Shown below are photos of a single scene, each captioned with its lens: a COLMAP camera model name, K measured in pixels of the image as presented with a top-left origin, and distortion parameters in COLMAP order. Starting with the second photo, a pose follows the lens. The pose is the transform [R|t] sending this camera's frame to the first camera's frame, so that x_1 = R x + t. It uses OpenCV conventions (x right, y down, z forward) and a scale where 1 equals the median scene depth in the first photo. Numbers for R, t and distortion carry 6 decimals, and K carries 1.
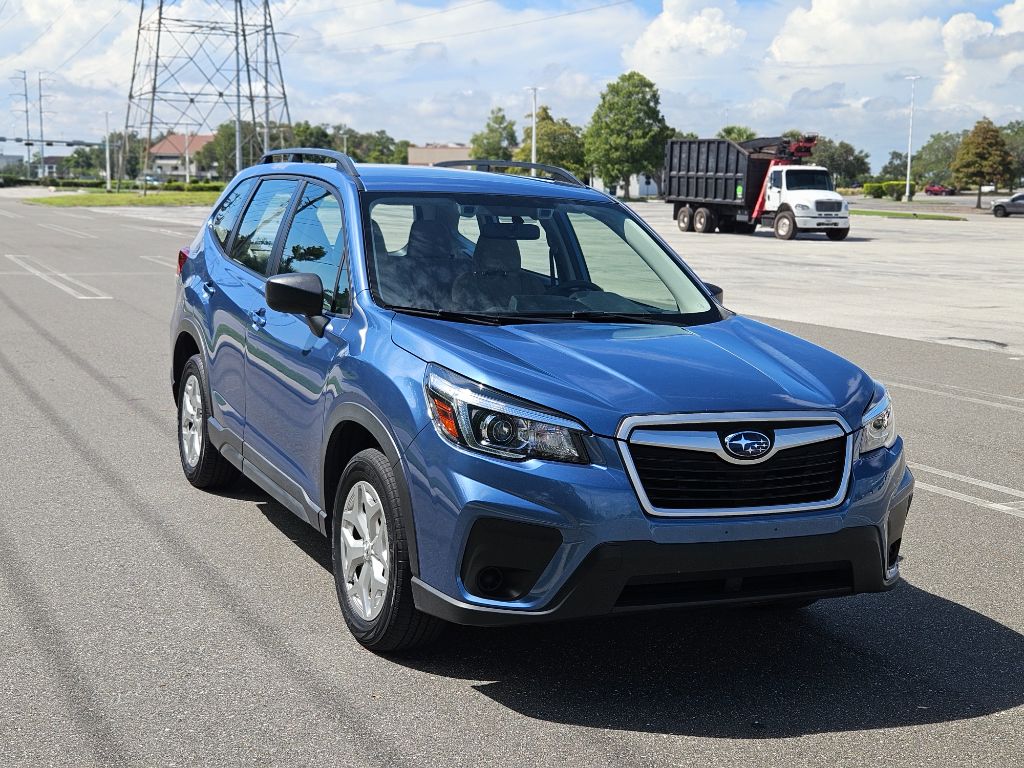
lens RADIAL K [[1436.3, 0, 515.4], [0, 1436.3, 386.1], [0, 0, 1]] dist [0.096625, 0.000000]
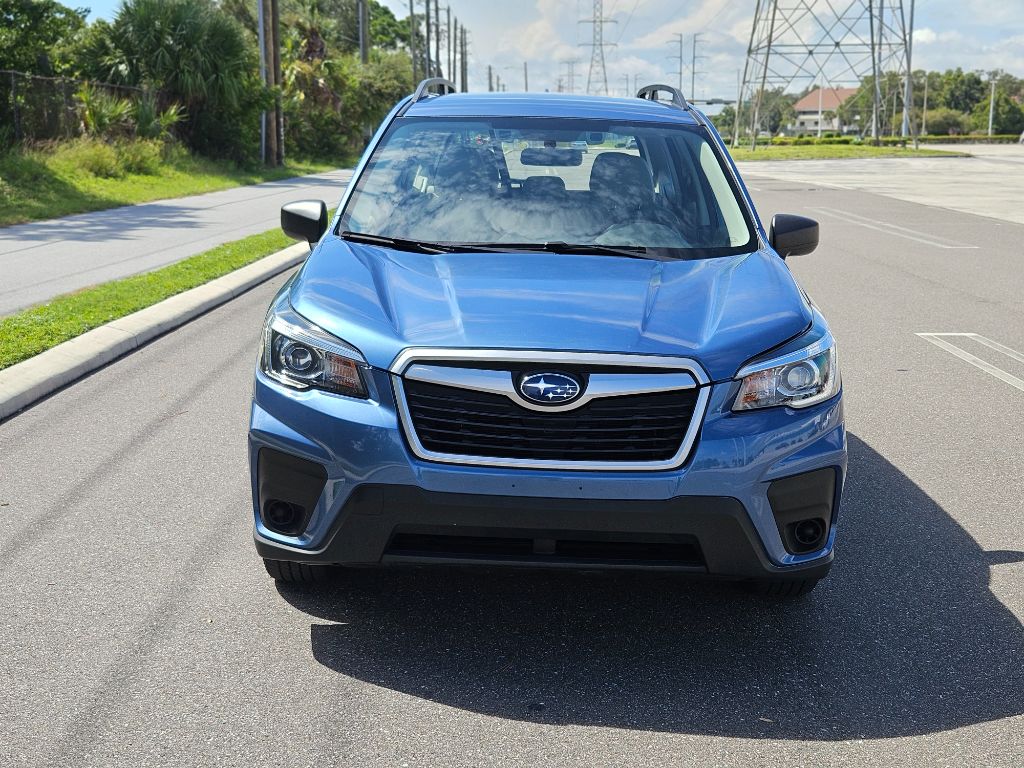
lens RADIAL K [[1436.3, 0, 510.8], [0, 1436.3, 389.8], [0, 0, 1]] dist [0.096625, 0.000000]
pose [[0.894215, 0.061017, -0.443459, 0.502887], [-0.047101, 0.997992, 0.042340, 0.005069], [0.445152, -0.016974, 0.895294, 0.197305]]
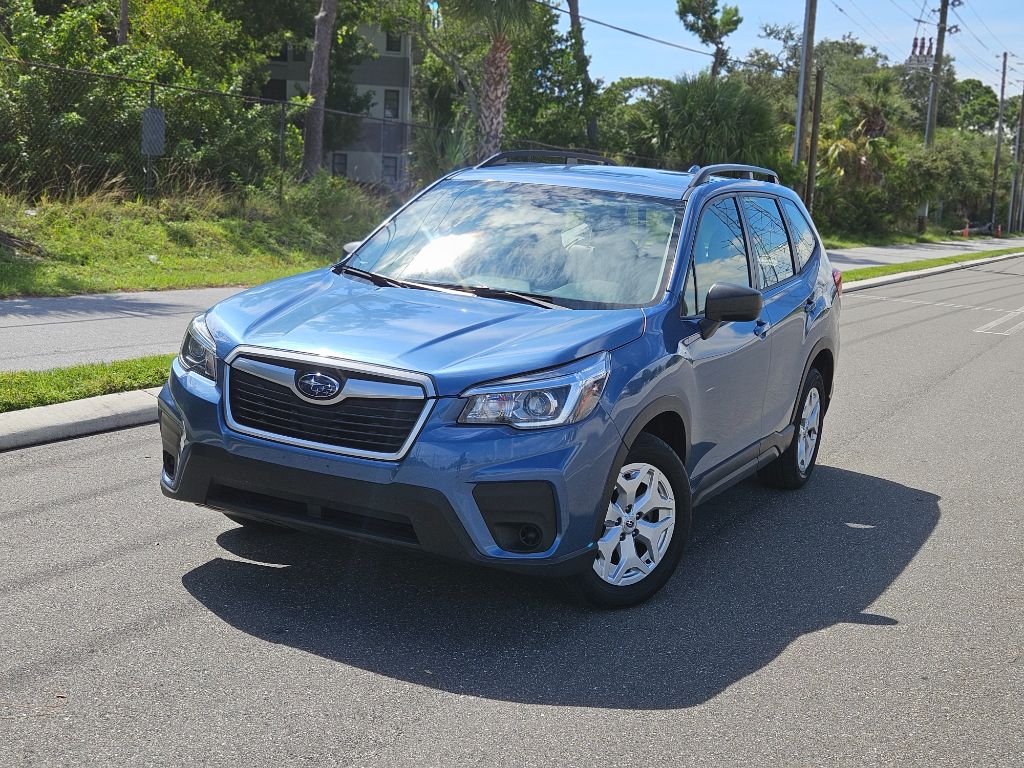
lens RADIAL K [[1436.3, 0, 501.4], [0, 1436.3, 407.3], [0, 0, 1]] dist [0.096625, 0.000000]
pose [[0.620190, 0.135465, -0.772667, 1.065487], [-0.156132, 0.986586, 0.047648, -0.017786], [0.768757, 0.091087, 0.633021, 0.382718]]
